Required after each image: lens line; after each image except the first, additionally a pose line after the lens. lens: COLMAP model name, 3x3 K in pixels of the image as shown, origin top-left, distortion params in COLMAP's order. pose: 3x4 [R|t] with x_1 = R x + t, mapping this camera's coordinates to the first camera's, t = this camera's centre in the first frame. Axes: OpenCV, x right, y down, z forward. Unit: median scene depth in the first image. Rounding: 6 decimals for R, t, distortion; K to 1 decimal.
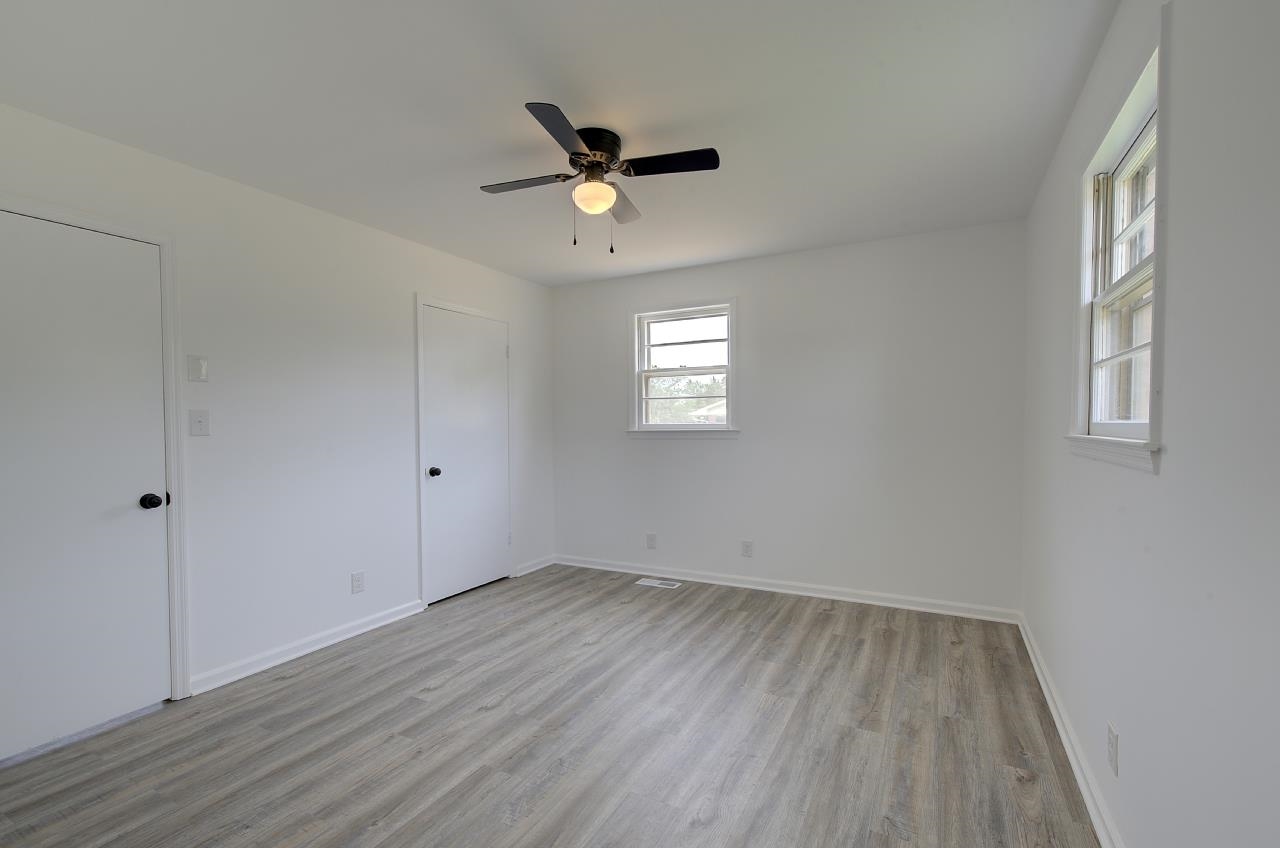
lens RADIAL K [[556.3, 0, 647.5], [0, 556.3, 433.7], [0, 0, 1]] dist [-0.000155, 0.001082]
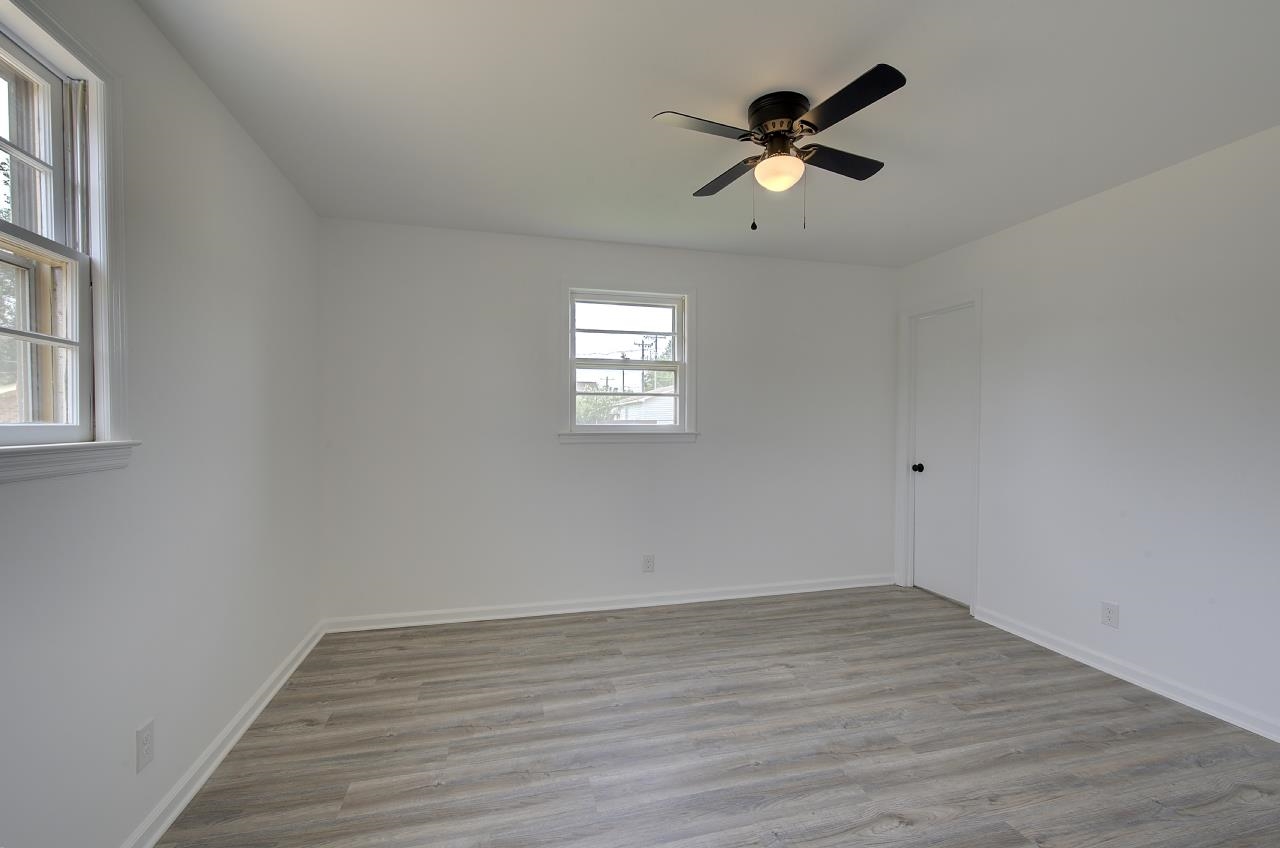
lens RADIAL K [[556.3, 0, 647.5], [0, 556.3, 433.7], [0, 0, 1]] dist [-0.000155, 0.001082]
pose [[-0.677844, -0.005415, 0.735186, -0.573452], [0.016723, 0.999601, 0.022782, -0.024233], [-0.735015, 0.027737, -0.677483, 1.655110]]
